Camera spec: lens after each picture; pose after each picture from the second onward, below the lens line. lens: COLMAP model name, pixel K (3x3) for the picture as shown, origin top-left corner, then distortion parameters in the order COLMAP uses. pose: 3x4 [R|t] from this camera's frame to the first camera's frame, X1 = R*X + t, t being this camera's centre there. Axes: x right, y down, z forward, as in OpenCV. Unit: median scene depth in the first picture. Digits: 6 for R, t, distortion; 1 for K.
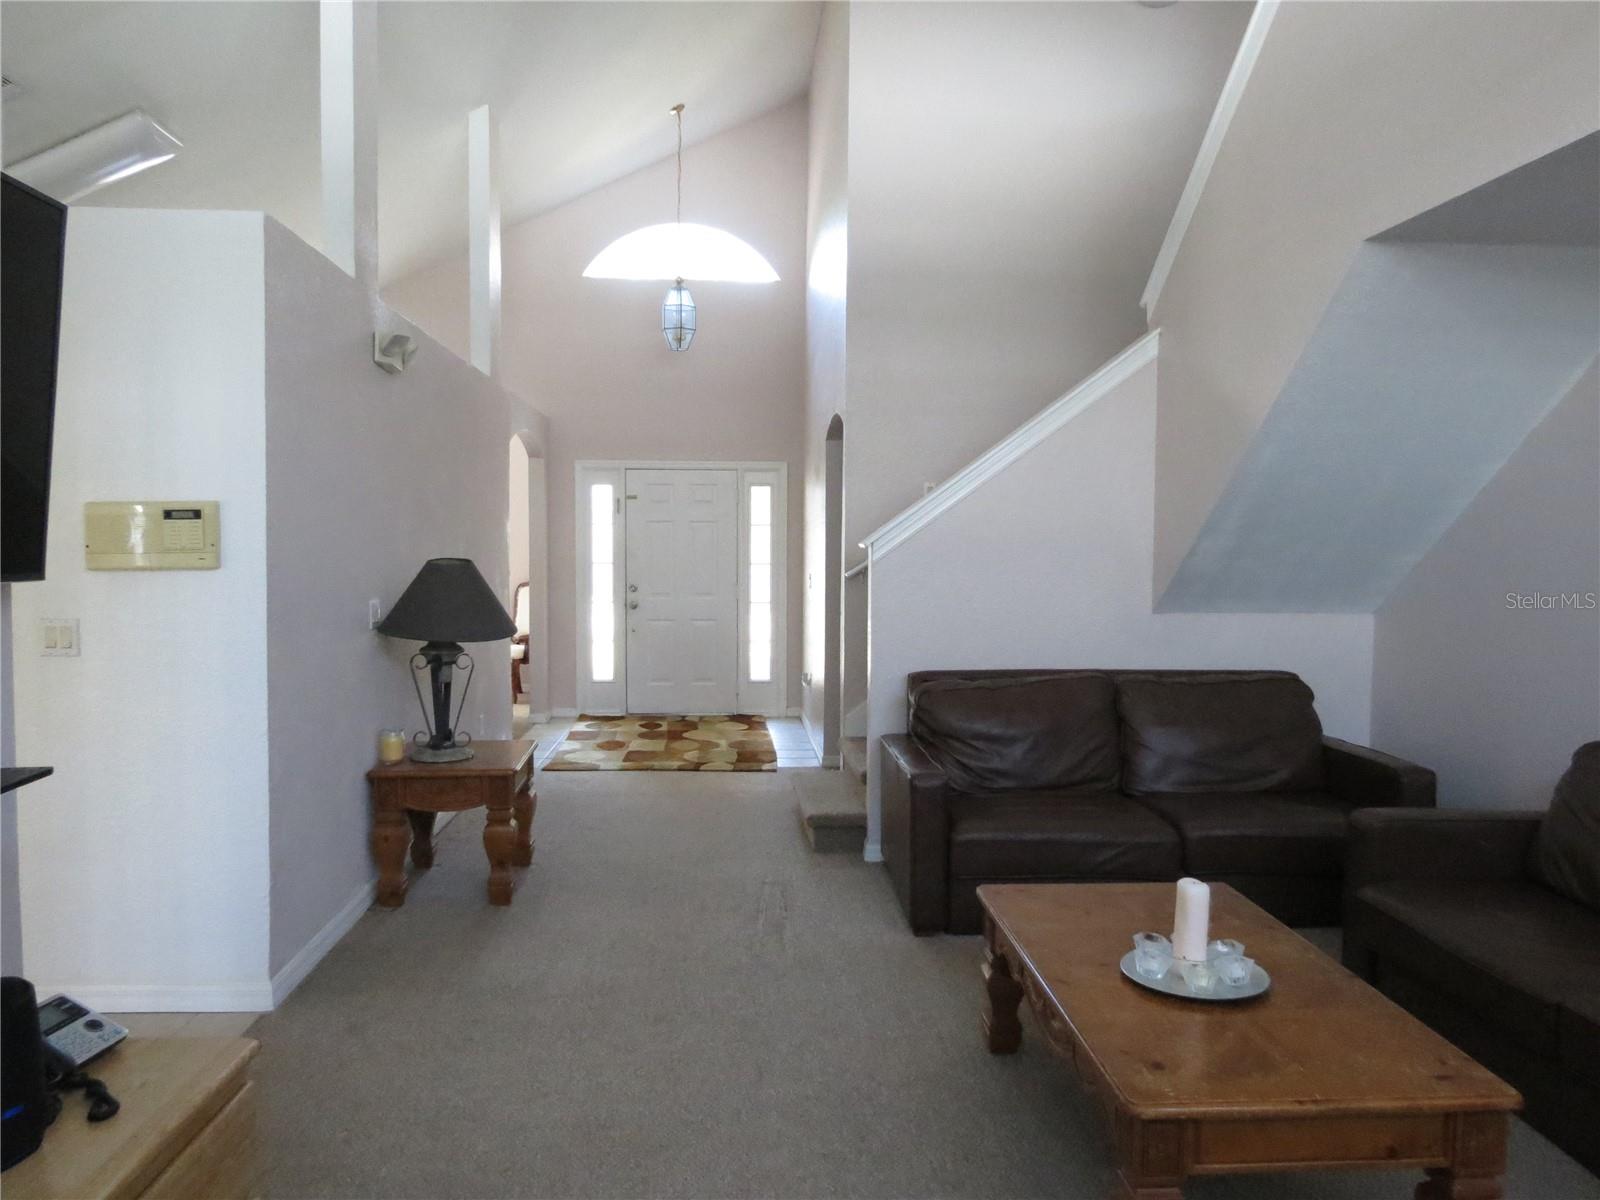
lens RADIAL K [[1141.2, 0, 803.9], [0, 1141.2, 595.7], [0, 0, 1]] dist [-0.026756, 0.000990]
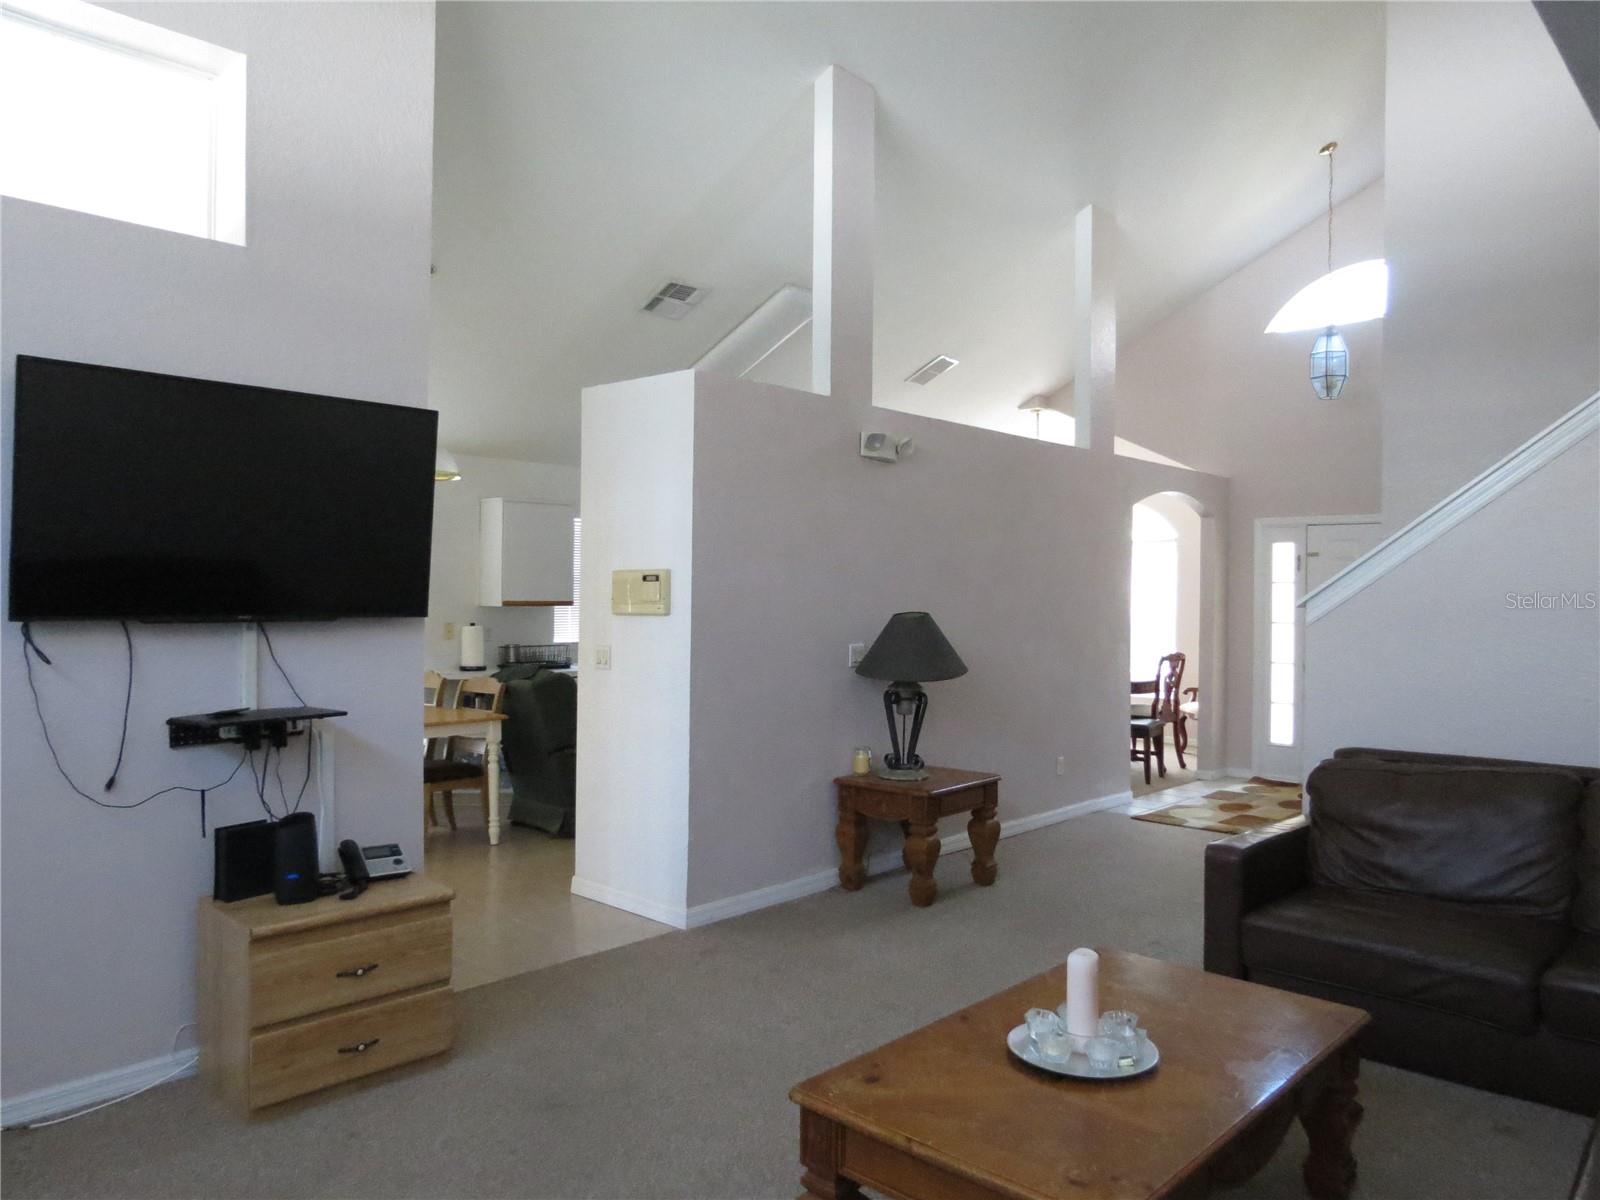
lens RADIAL K [[1141.2, 0, 800.7], [0, 1141.2, 597.4], [0, 0, 1]] dist [-0.026756, 0.000990]
pose [[0.689700, 0.005517, -0.724074, 0.477992], [-0.041510, 0.998628, -0.031931, -0.004814], [0.722904, 0.052079, 0.688983, 0.077785]]
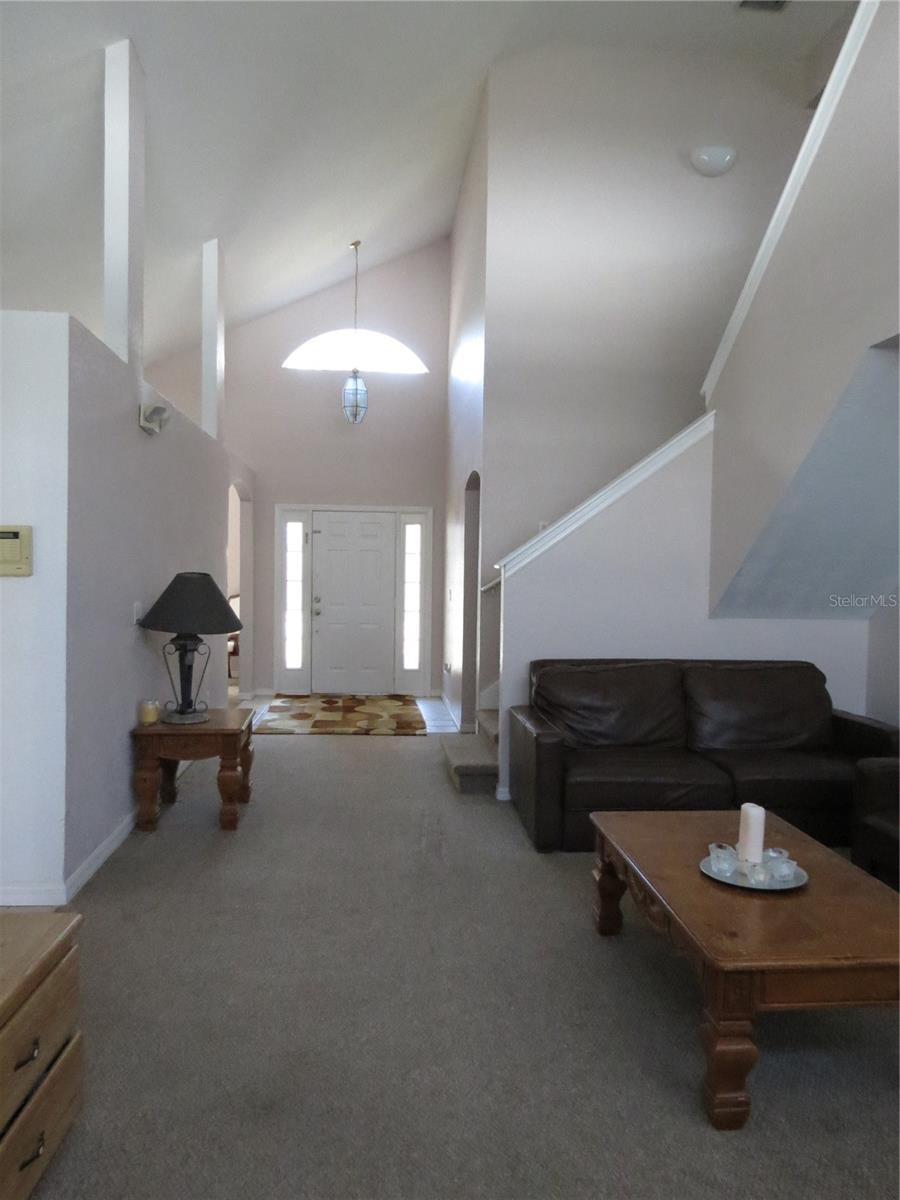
lens RADIAL K [[855.9, 0, 453.3], [0, 855.9, 600.6], [0, 0, 1]] dist [-0.026756, 0.000990]
pose [[0.999683, 0.008713, 0.023611, -0.026705], [-0.008442, 0.999898, -0.011530, 0.009364], [-0.023709, 0.011327, 0.999655, -0.017479]]
